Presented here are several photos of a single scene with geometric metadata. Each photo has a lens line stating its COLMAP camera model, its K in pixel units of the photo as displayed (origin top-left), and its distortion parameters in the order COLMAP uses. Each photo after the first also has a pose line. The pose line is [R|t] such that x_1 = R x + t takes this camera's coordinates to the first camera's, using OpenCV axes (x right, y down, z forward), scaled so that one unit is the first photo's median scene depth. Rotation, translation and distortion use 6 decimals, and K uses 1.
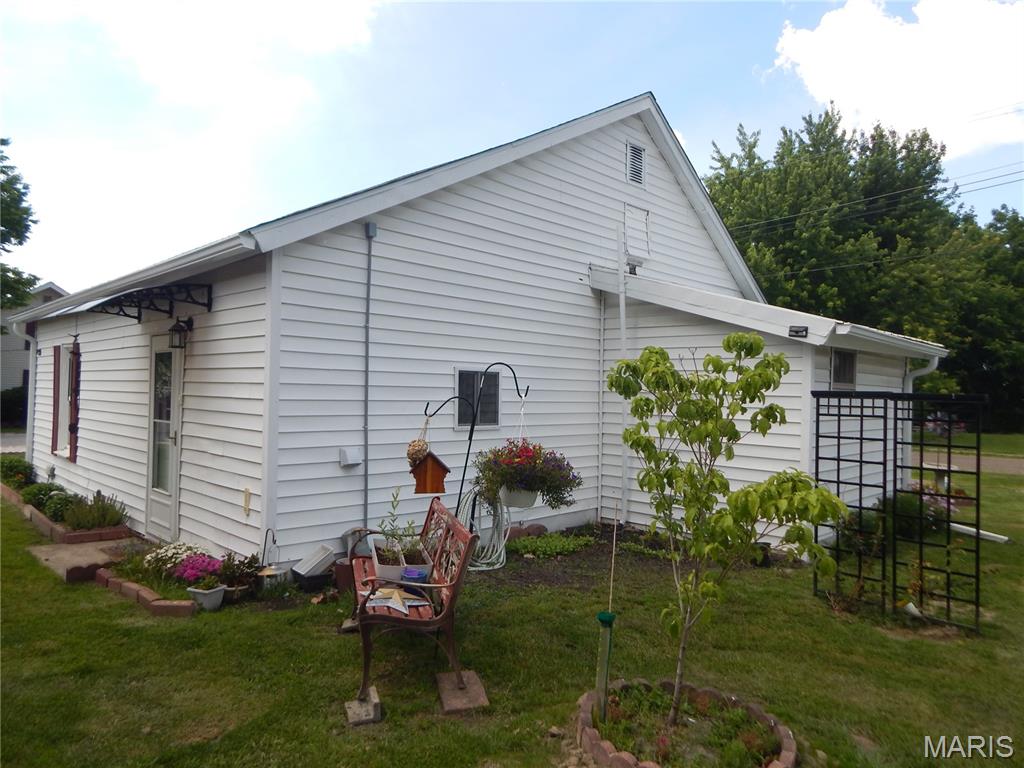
lens RADIAL K [[680.1, 0, 512.0], [0, 680.1, 384.0], [0, 0, 1]] dist [0.000986, -0.001393]
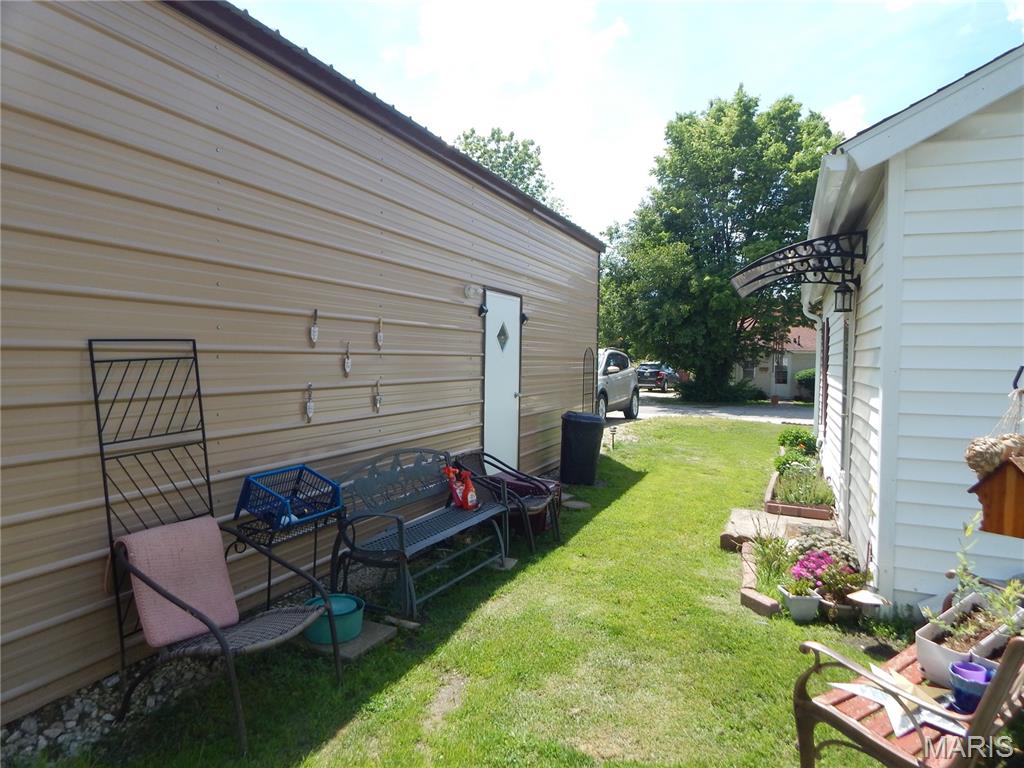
lens RADIAL K [[667.7, 0, 512.0], [0, 667.7, 384.0], [0, 0, 1]] dist [-0.001478, -0.007452]
pose [[0.385111, 0.018942, -0.922676, 0.172664], [0.001173, 0.999778, 0.021014, 0.027173], [0.922869, -0.009175, 0.385004, 0.375446]]
